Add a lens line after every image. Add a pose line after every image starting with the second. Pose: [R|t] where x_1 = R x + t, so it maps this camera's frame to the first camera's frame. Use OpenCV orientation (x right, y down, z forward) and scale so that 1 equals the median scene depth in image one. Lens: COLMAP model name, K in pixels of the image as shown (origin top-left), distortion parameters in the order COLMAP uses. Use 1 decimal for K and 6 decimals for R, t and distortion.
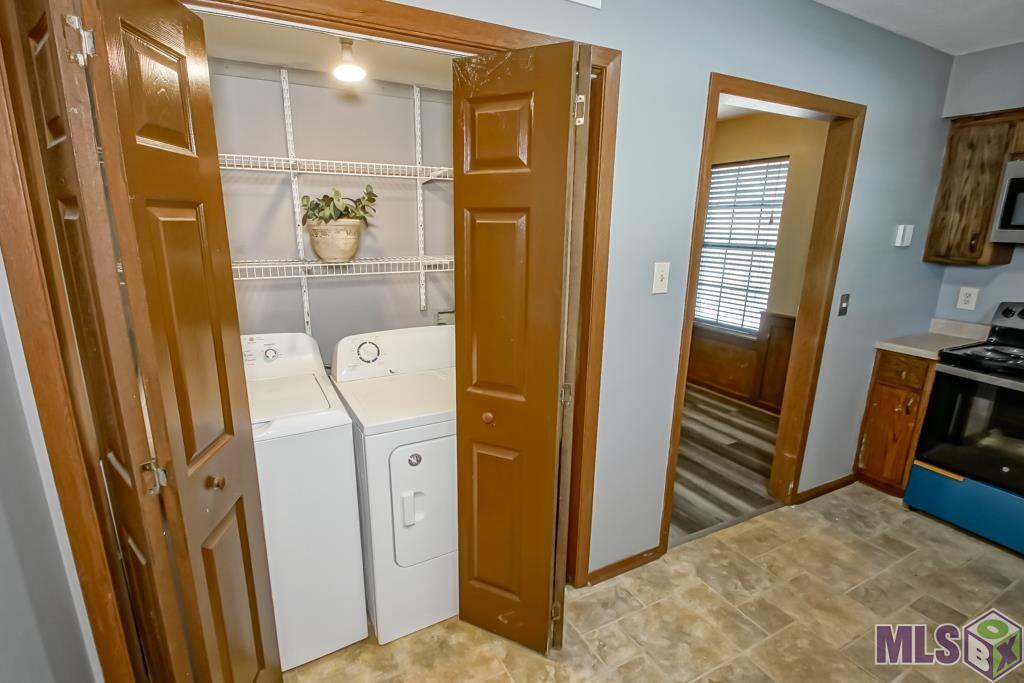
lens RADIAL K [[459.8, 0, 508.4], [0, 459.8, 360.3], [0, 0, 1]] dist [0.001706, -0.014096]
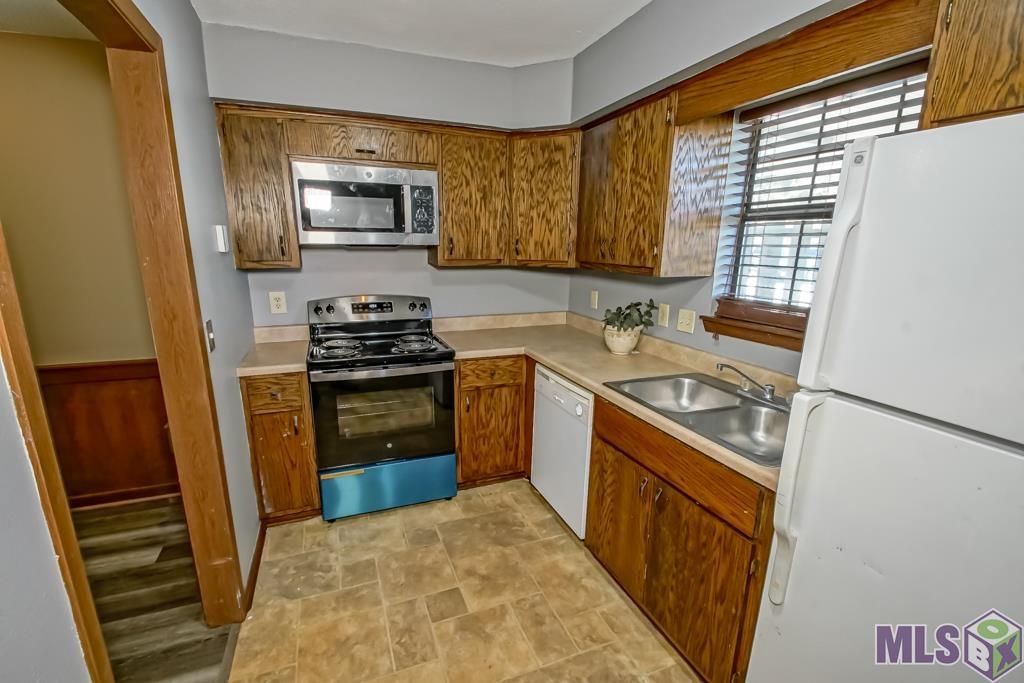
lens RADIAL K [[459.8, 0, 508.4], [0, 459.8, 360.3], [0, 0, 1]] dist [0.001706, -0.014096]
pose [[0.113863, -0.249926, 0.961547, 0.083947], [0.272224, 0.938649, 0.211738, -0.102352], [-0.955473, 0.237647, 0.174913, 0.411724]]
